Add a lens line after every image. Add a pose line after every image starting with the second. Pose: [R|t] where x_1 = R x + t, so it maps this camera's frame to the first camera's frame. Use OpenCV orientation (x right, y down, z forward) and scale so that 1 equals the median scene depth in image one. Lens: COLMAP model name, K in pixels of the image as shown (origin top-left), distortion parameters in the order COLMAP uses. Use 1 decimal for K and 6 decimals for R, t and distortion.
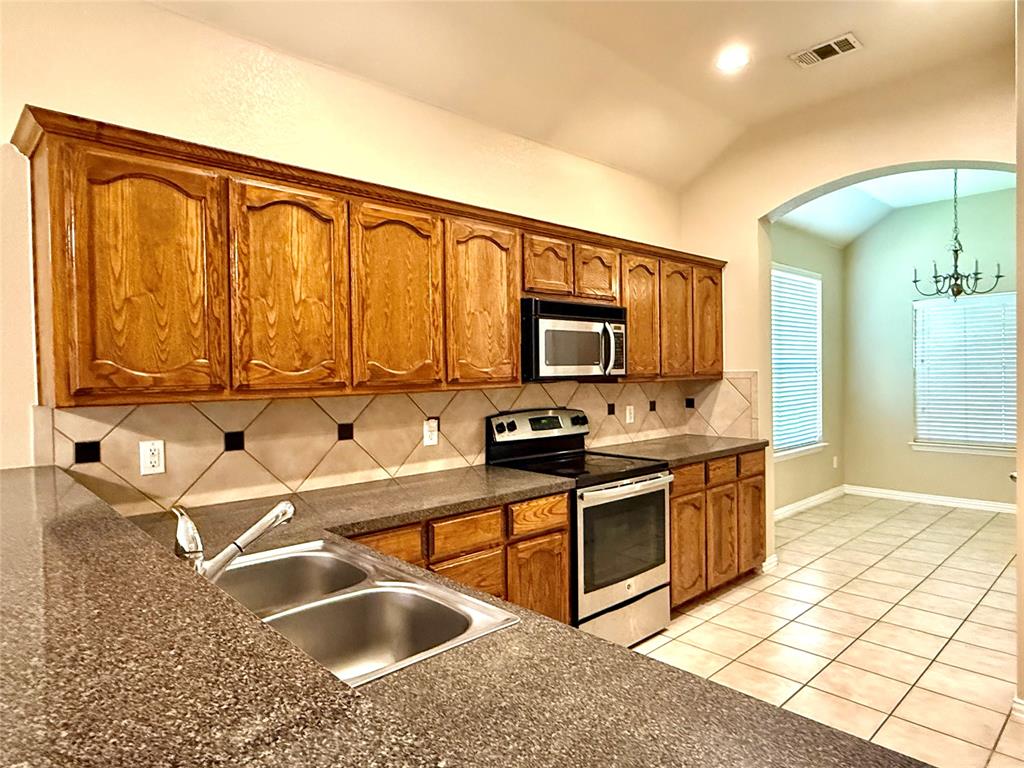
lens RADIAL K [[619.7, 0, 518.9], [0, 619.7, 381.2], [0, 0, 1]] dist [-0.000241, 0.001960]
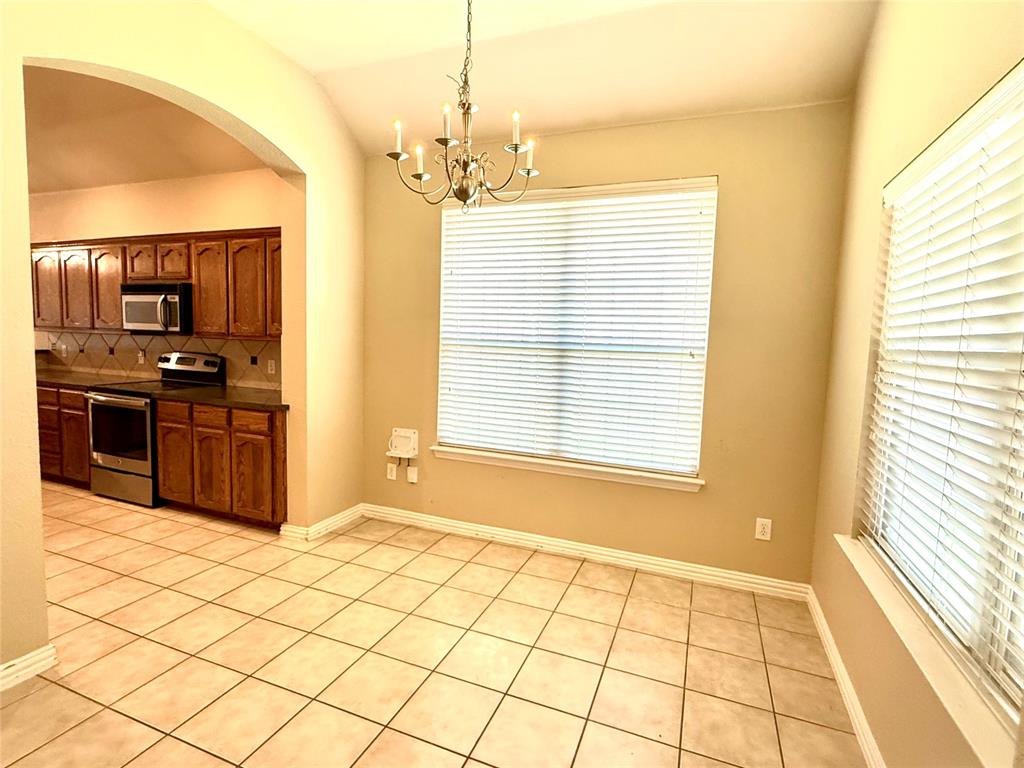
lens RADIAL K [[495.3, 0, 510.4], [0, 495.3, 383.6], [0, 0, 1]] dist [-0.003435, 0.001750]
pose [[0.421240, 0.105407, -0.900803, 2.055055], [-0.057992, 0.994321, 0.089231, -0.047703], [0.905093, 0.014652, 0.424961, 1.628480]]
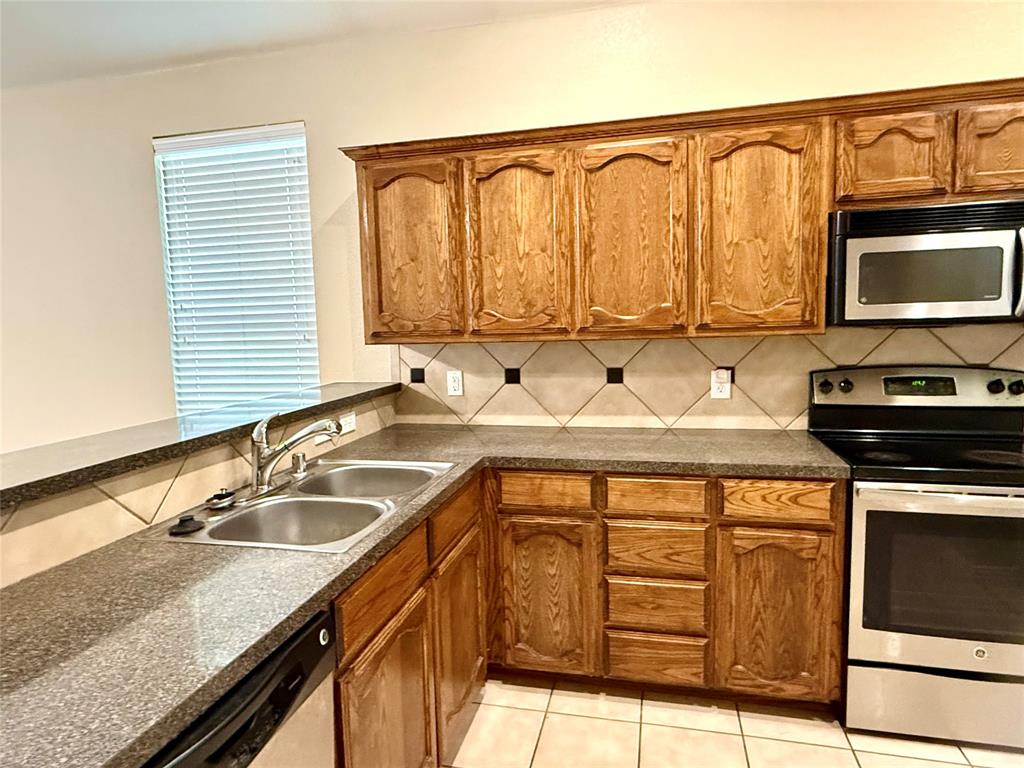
lens RADIAL K [[616.6, 0, 510.1], [0, 616.6, 381.3], [0, 0, 1]] dist [-0.001038, 0.001590]
pose [[0.539121, 0.081858, -0.838241, 0.504081], [0.005113, 0.994929, 0.100448, -0.012541], [0.842213, -0.058440, 0.535968, 0.326450]]
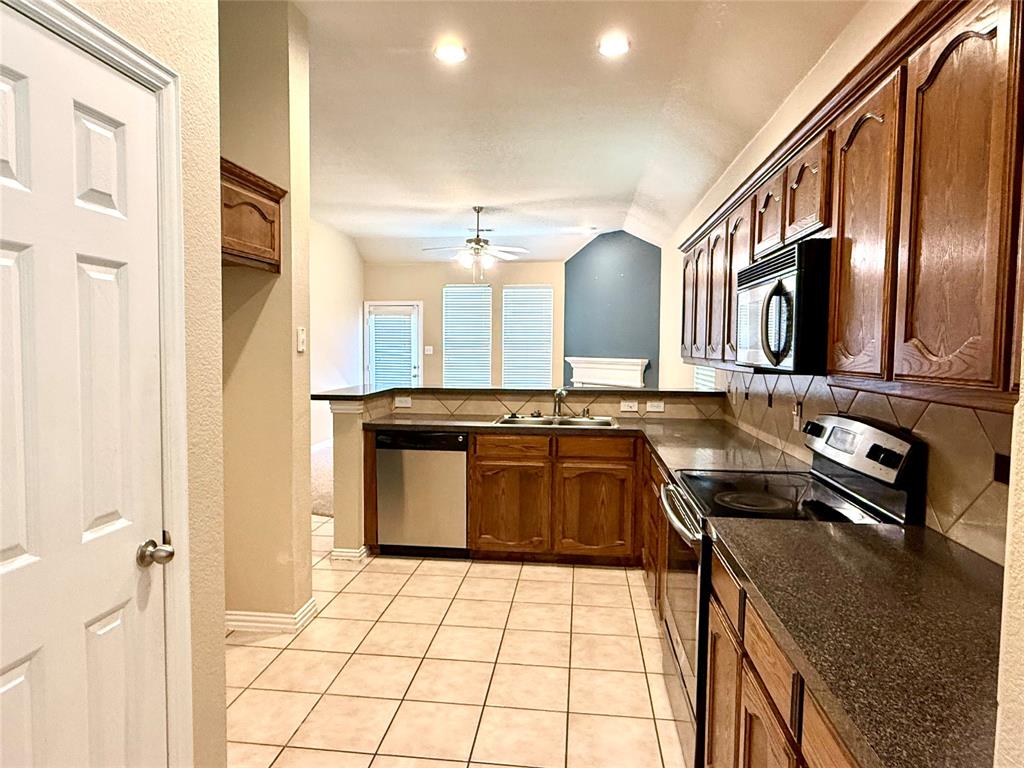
lens RADIAL K [[619.7, 0, 513.9], [0, 619.7, 382.1], [0, 0, 1]] dist [-0.000241, 0.001960]
pose [[-0.765024, 0.041043, -0.642693, 0.964639], [-0.015318, 0.996525, 0.081873, -0.052862], [0.643820, 0.072479, -0.761737, 1.699056]]
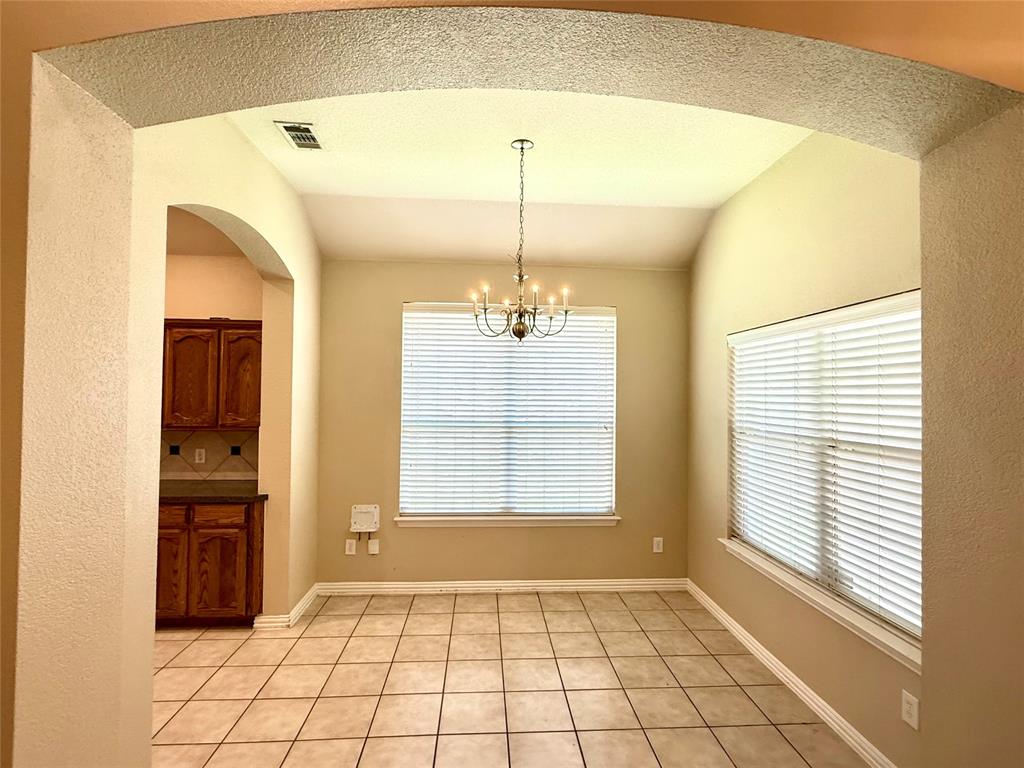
lens RADIAL K [[495.3, 0, 509.8], [0, 495.3, 388.5], [0, 0, 1]] dist [-0.003435, 0.001750]
pose [[0.762849, 0.009657, -0.646505, 2.001226], [-0.031198, 0.999274, -0.021886, -0.118151], [0.645824, 0.036866, 0.762596, 1.055155]]
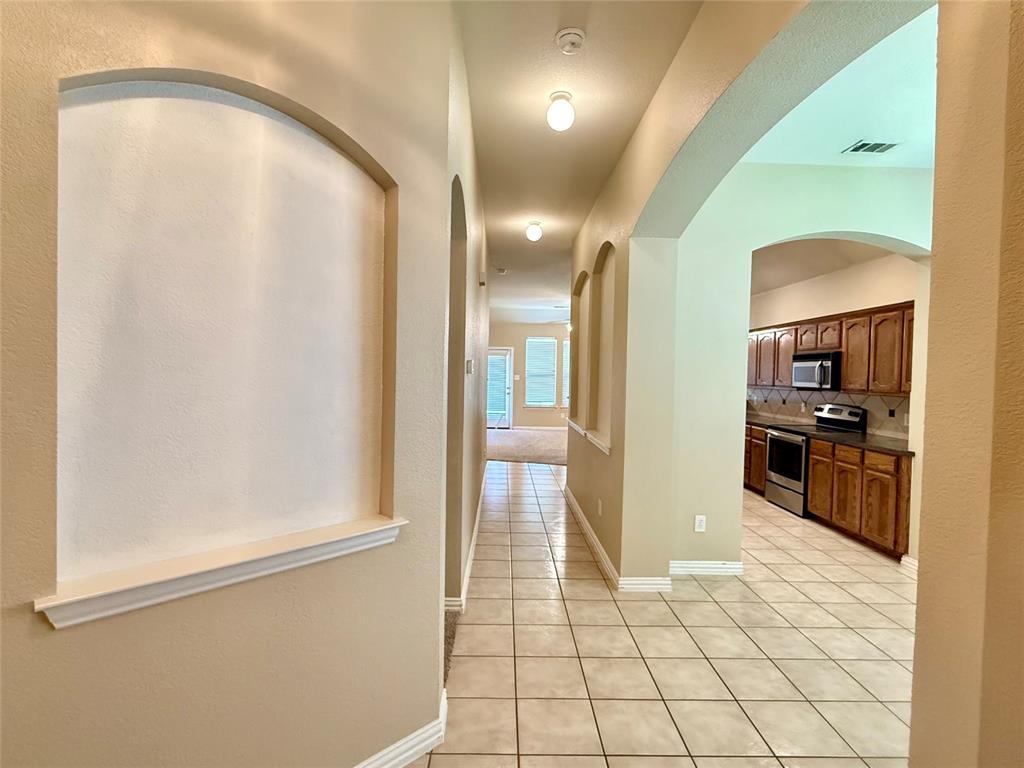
lens RADIAL K [[495.3, 0, 520.1], [0, 495.3, 384.4], [0, 0, 1]] dist [-0.003435, 0.001750]
pose [[-0.671325, 0.011865, -0.741069, 2.563119], [-0.030615, 0.998575, 0.043721, -0.077244], [0.740531, 0.052039, -0.670004, 1.762866]]
